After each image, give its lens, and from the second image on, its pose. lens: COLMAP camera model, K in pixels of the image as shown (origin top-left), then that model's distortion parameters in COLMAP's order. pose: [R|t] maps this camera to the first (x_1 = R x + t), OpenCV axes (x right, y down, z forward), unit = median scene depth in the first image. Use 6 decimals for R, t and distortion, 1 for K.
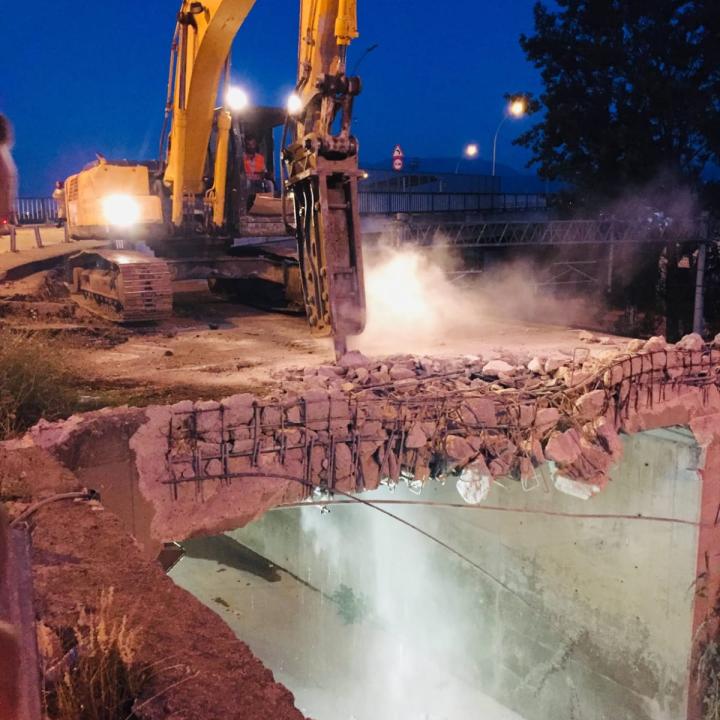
lens RADIAL K [[793.6, 0, 360.0], [0, 793.6, 360.0], [0, 0, 1]] dist [-0.006902, -0.024587]
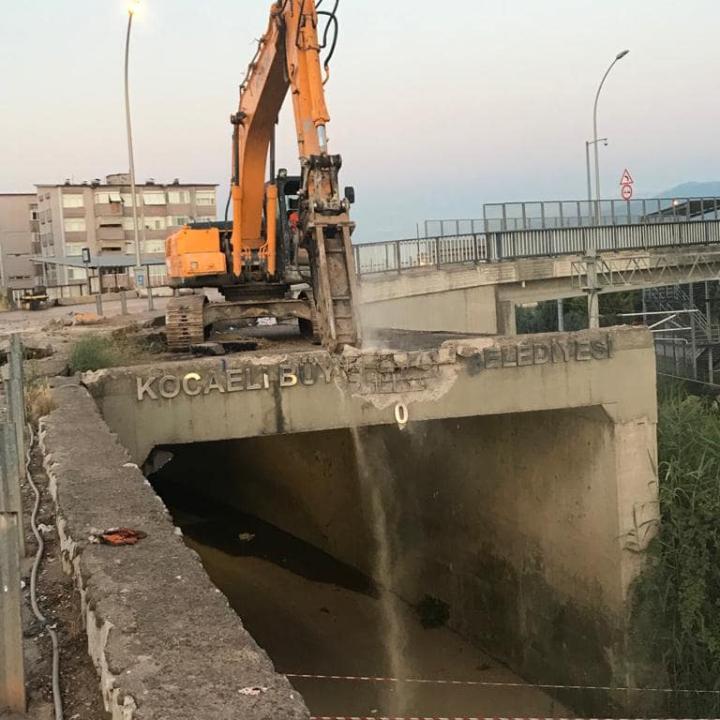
lens RADIAL K [[793.6, 0, 360.0], [0, 793.6, 360.0], [0, 0, 1]] dist [-0.006902, -0.024587]
pose [[0.979927, -0.047909, -0.193515, 0.251053], [0.035785, 0.997200, -0.065667, 0.067513], [0.196120, 0.057424, 0.978897, -0.236384]]
